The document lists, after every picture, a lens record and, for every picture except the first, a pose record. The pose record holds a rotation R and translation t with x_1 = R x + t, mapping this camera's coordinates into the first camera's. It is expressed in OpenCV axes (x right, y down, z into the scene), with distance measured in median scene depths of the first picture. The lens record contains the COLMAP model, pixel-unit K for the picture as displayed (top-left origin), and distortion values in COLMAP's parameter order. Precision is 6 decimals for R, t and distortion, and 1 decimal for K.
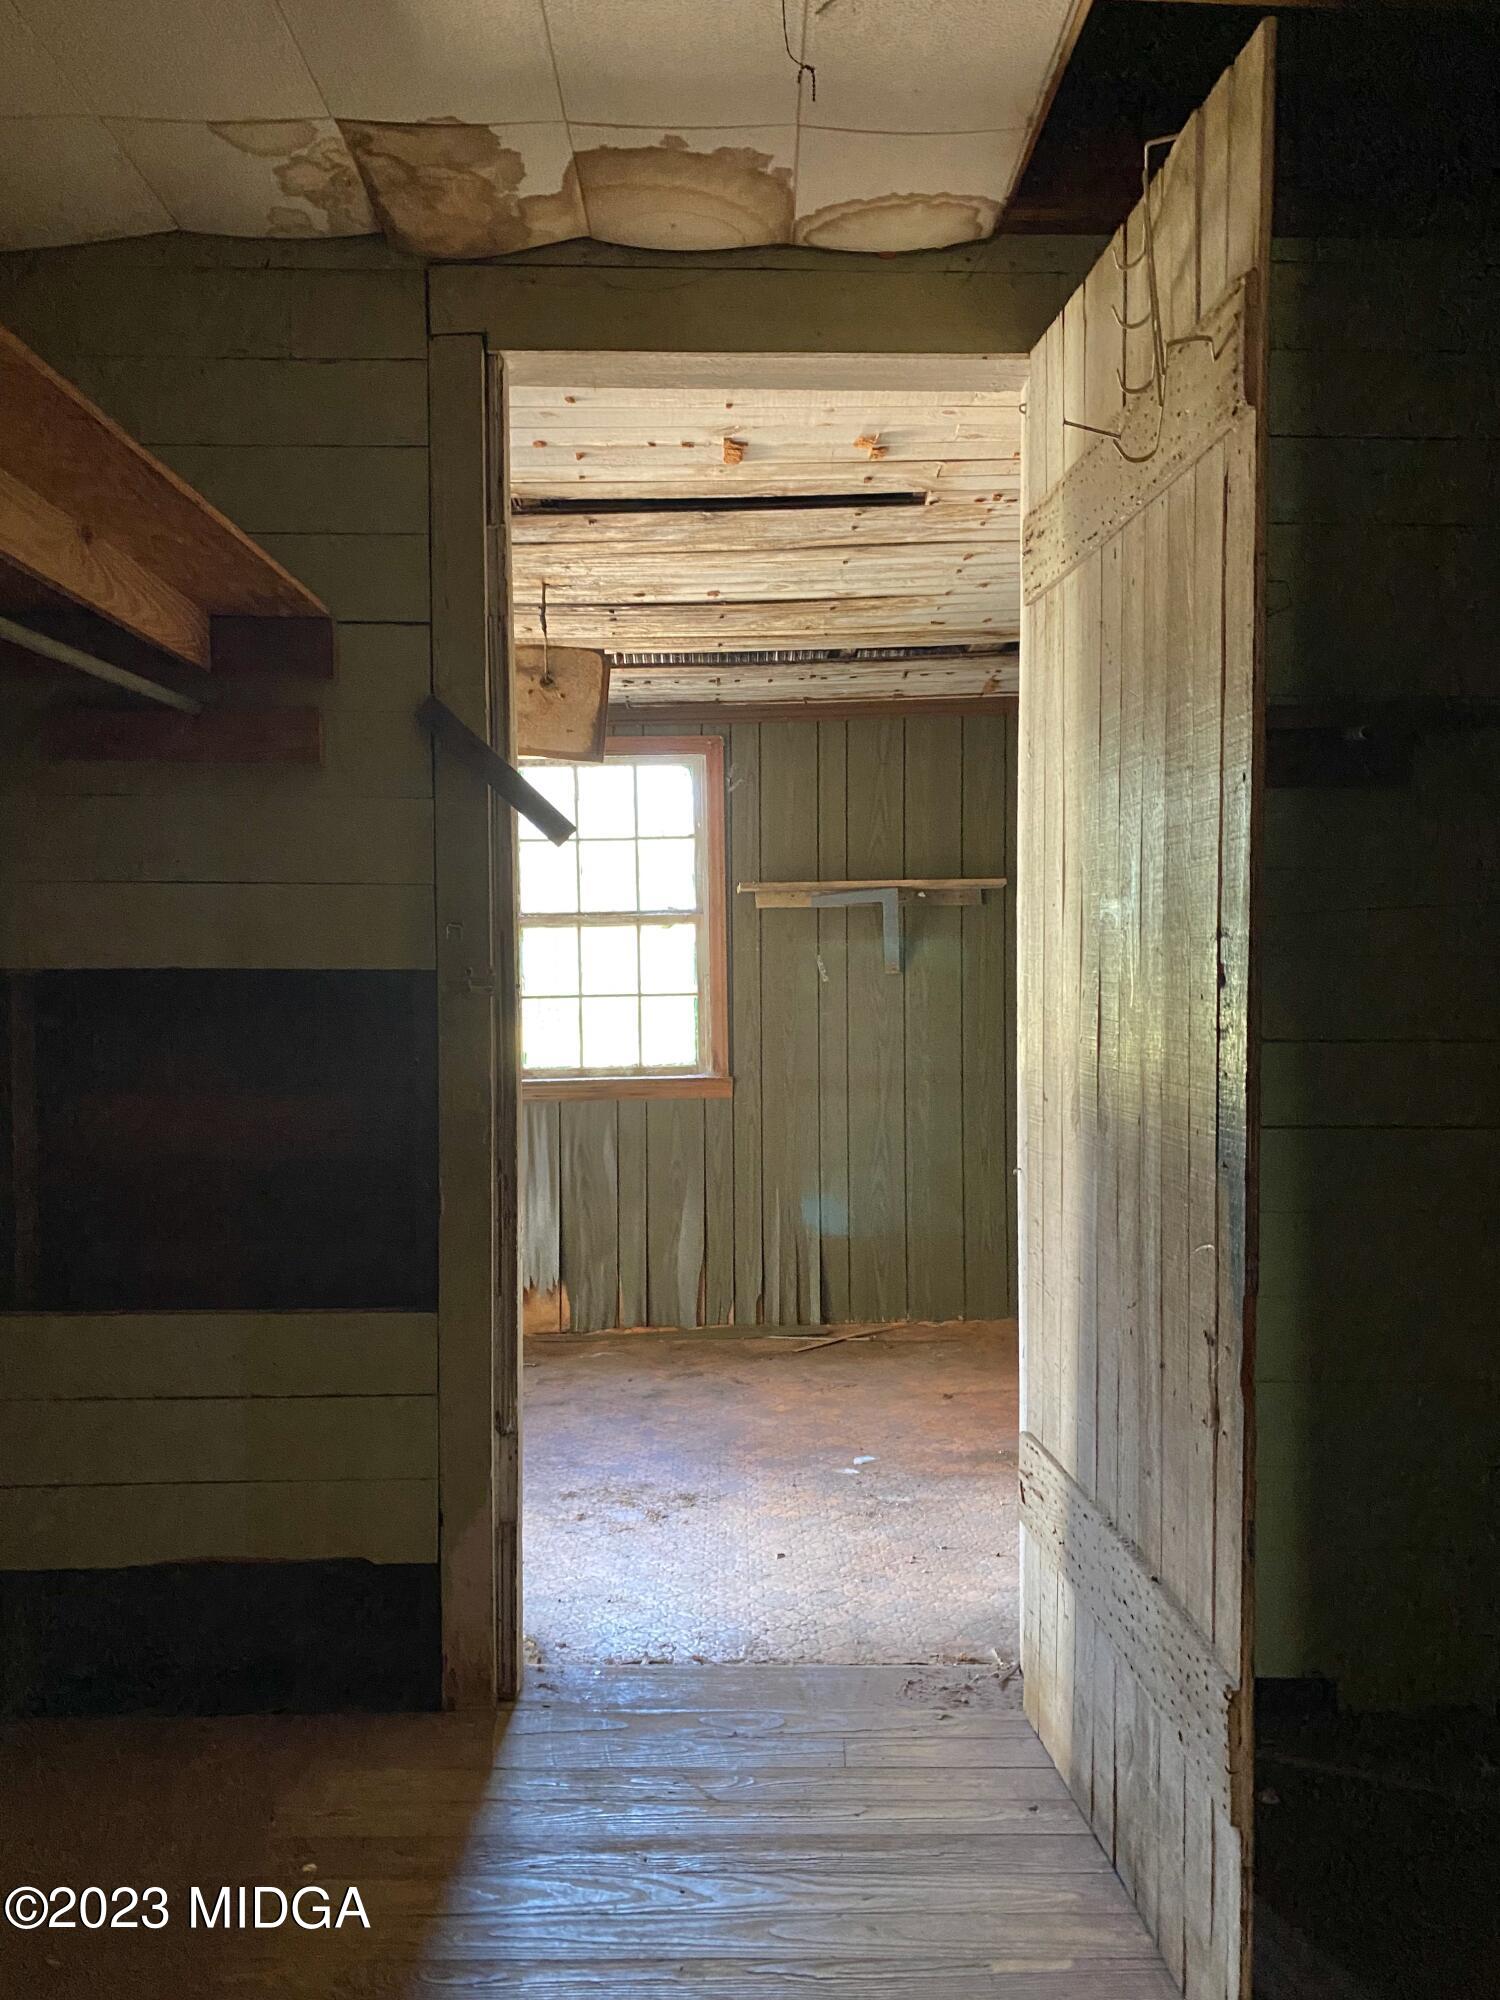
lens RADIAL K [[1519.0, 0, 750.0], [0, 1519.0, 1000.0], [0, 0, 1]] dist [0.129080, -0.353993]
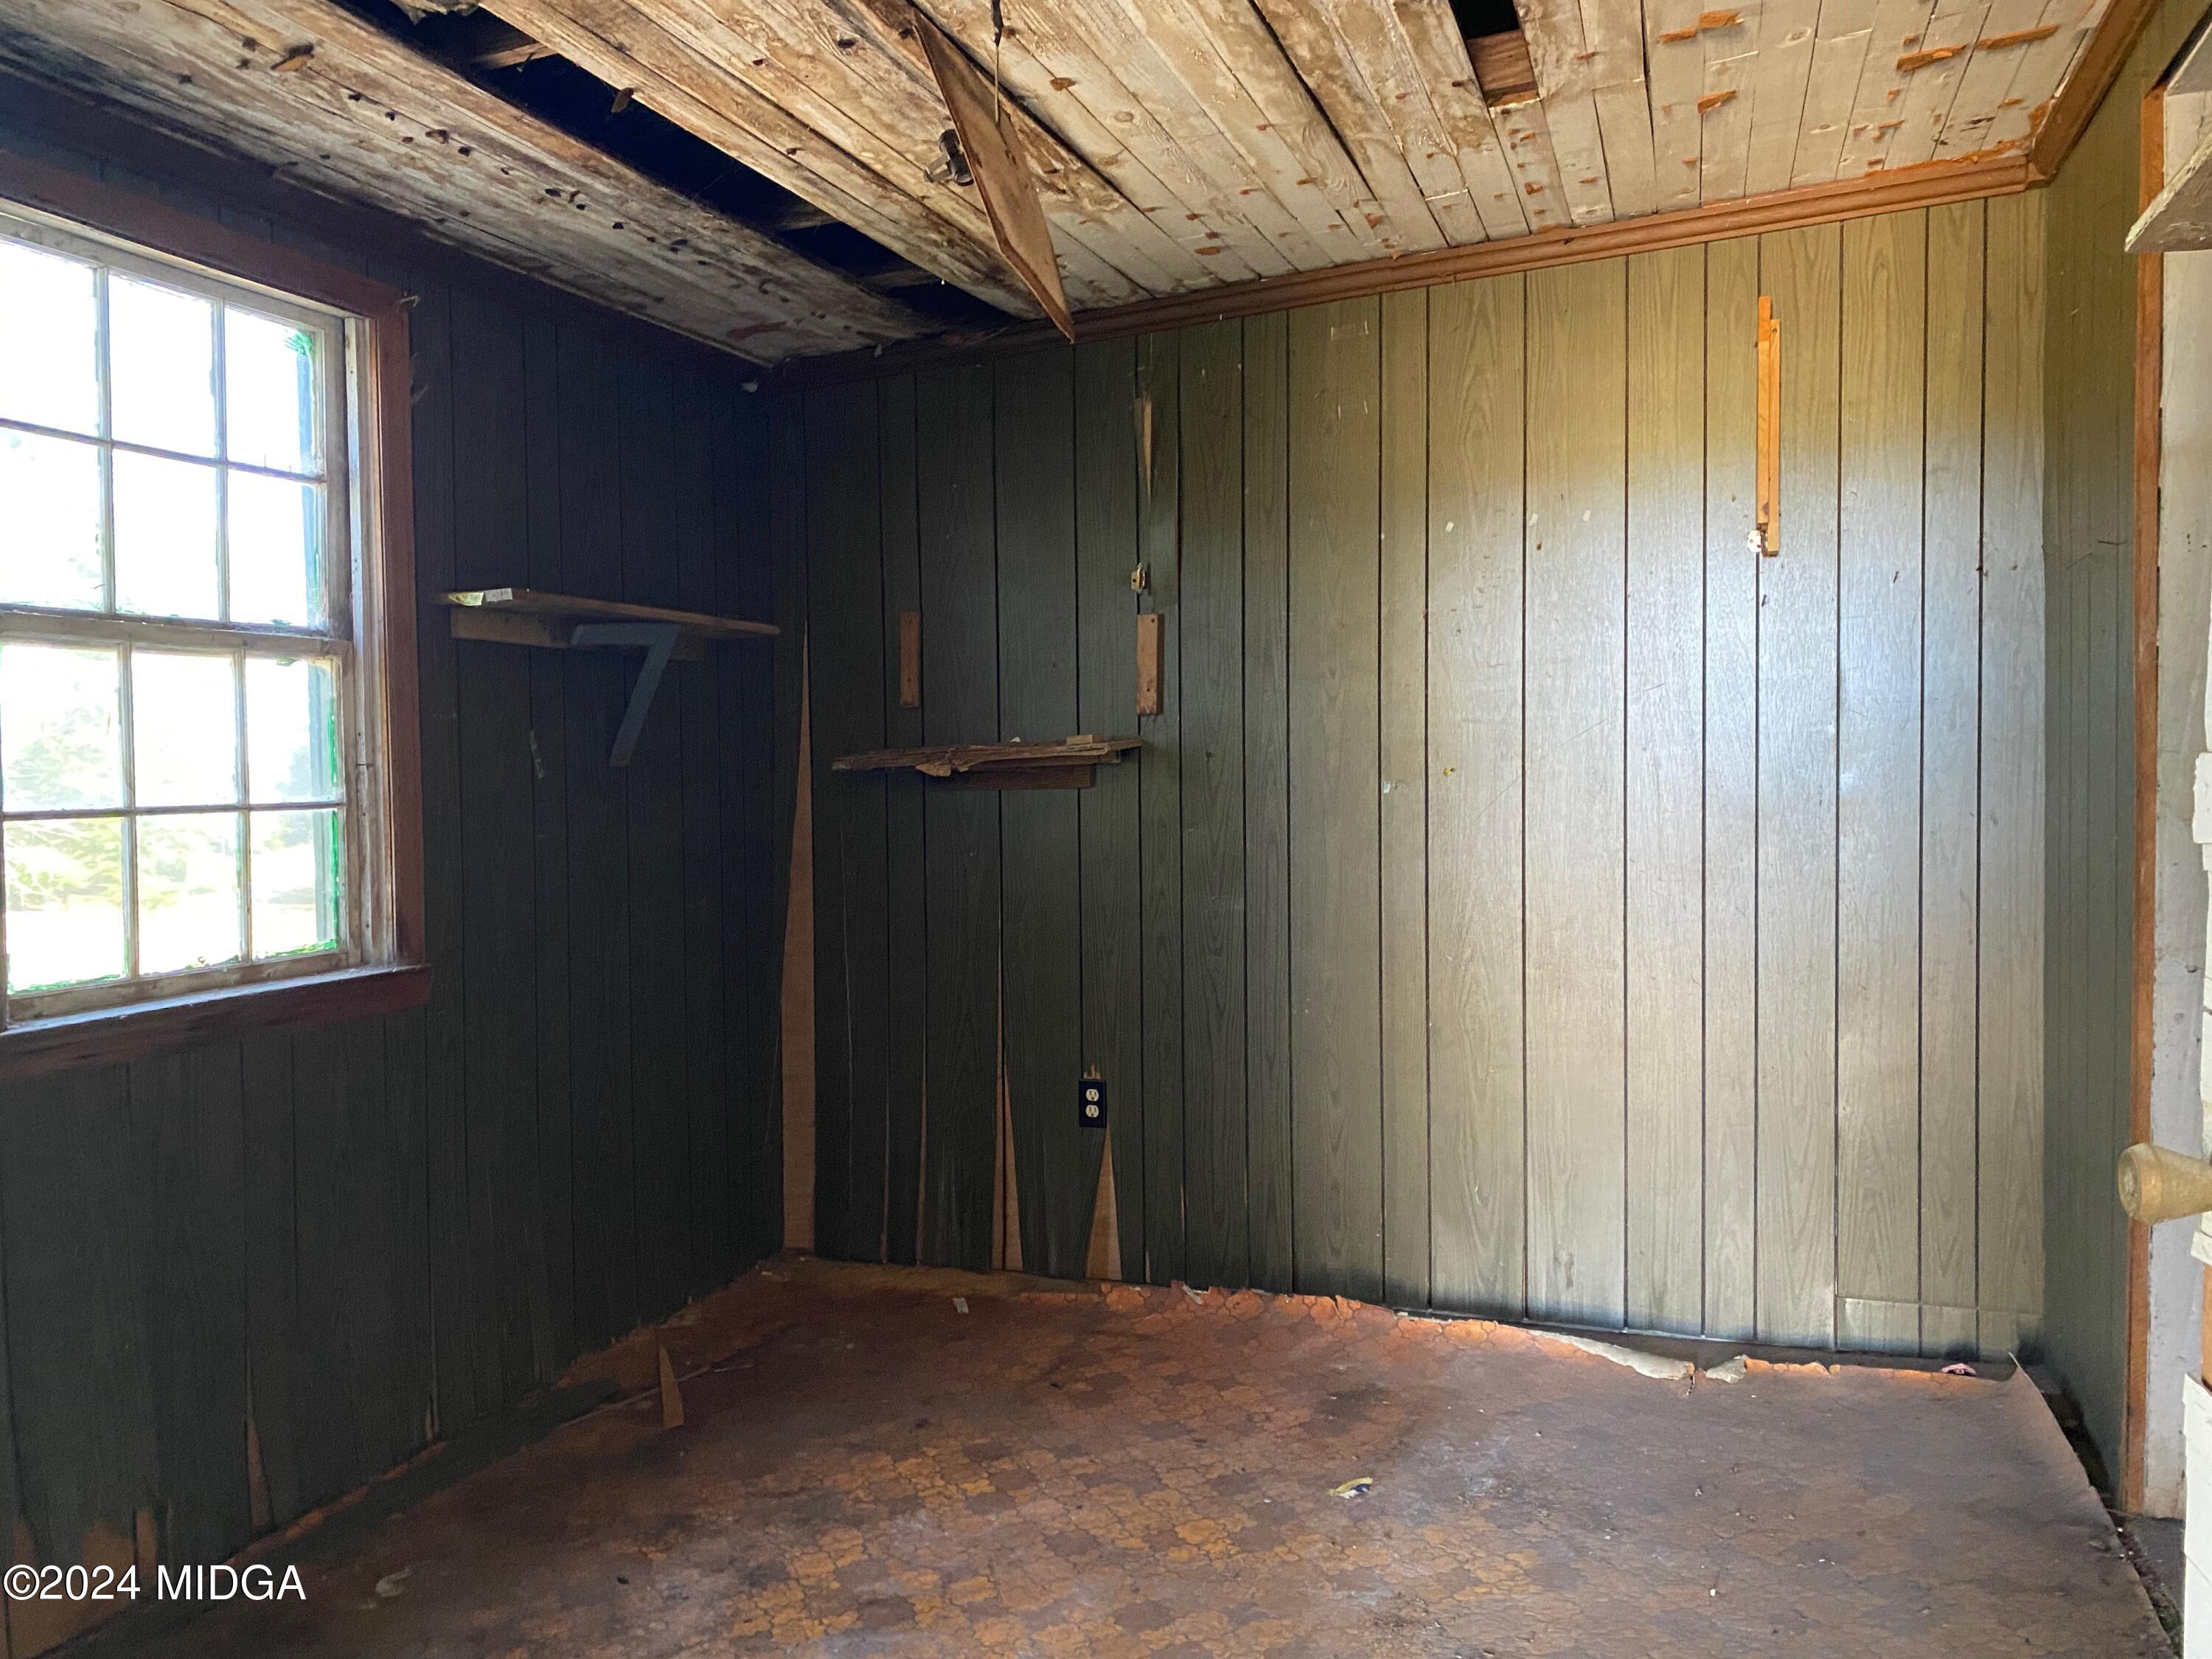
lens RADIAL K [[1692.9, 0, 1106.0], [0, 1692.9, 829.5], [0, 0, 1]] dist [0.010904, 0.002982]
pose [[0.365947, -0.023181, 0.930347, -0.532765], [0.023413, 0.999603, 0.015697, 0.001384], [-0.930341, 0.016037, 0.366344, 0.661125]]
